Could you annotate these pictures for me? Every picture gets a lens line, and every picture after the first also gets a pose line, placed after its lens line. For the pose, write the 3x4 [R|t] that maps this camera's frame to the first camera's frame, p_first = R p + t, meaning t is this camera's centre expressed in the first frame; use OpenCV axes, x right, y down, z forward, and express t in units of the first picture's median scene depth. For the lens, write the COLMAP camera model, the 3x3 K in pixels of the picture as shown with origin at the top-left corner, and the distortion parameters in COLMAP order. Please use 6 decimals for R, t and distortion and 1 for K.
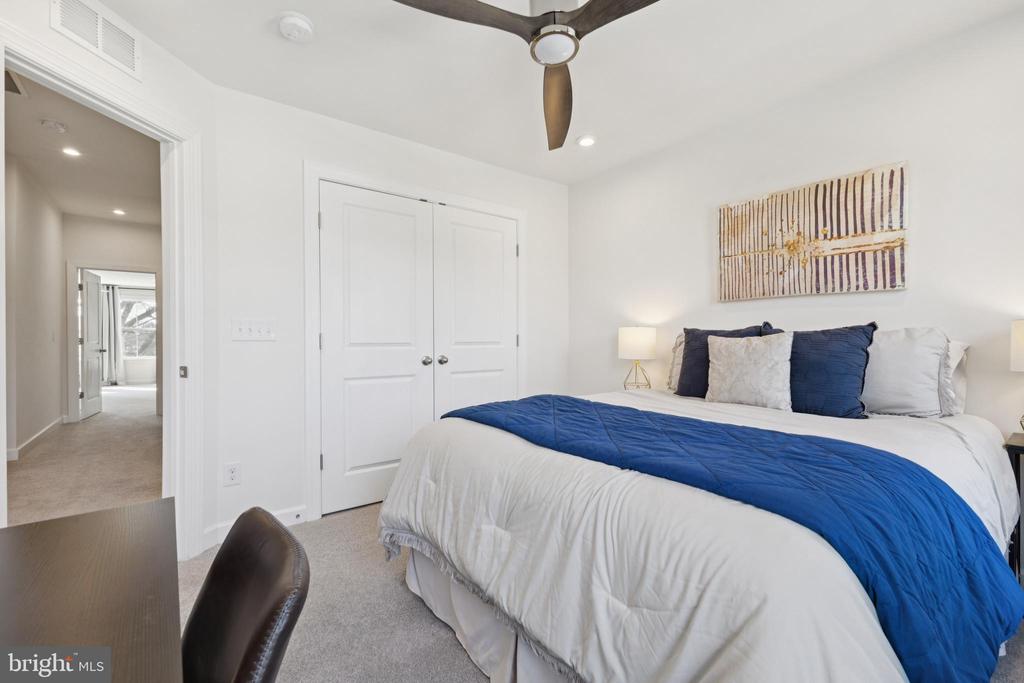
lens RADIAL K [[448.2, 0, 512.0], [0, 448.2, 341.5], [0, 0, 1]] dist [0.029413, 0.000096]
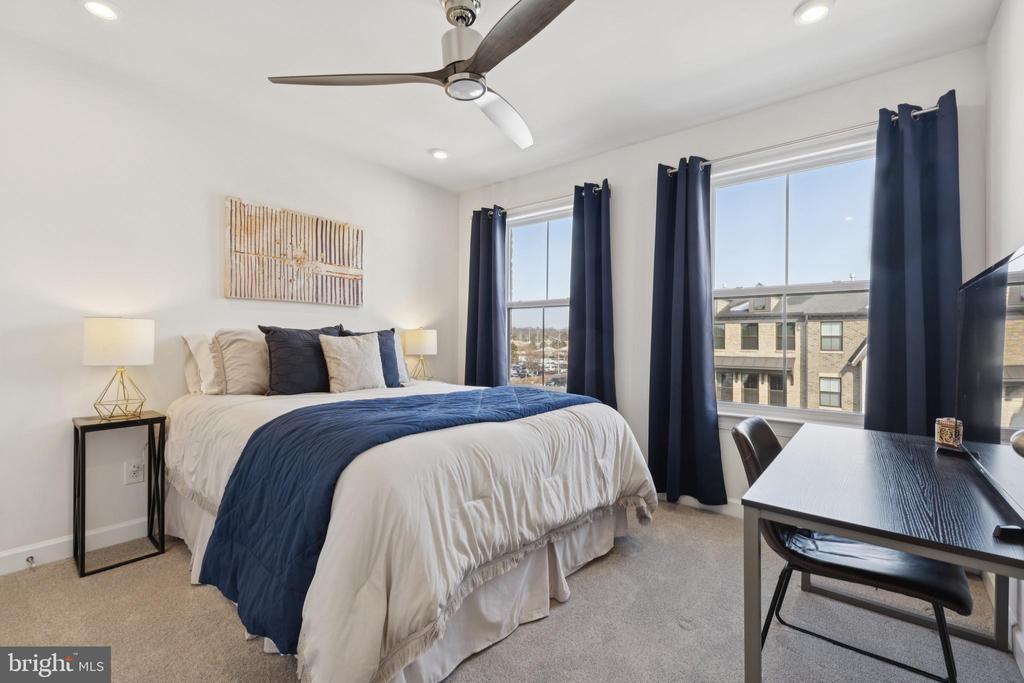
lens RADIAL K [[448.2, 0, 512.0], [0, 448.2, 341.5], [0, 0, 1]] dist [0.029413, 0.000096]
pose [[-0.235270, 0.000246, 0.971930, -0.696516], [0.005447, 0.999985, 0.001066, 0.005564], [-0.971915, 0.005545, -0.235268, 0.767110]]
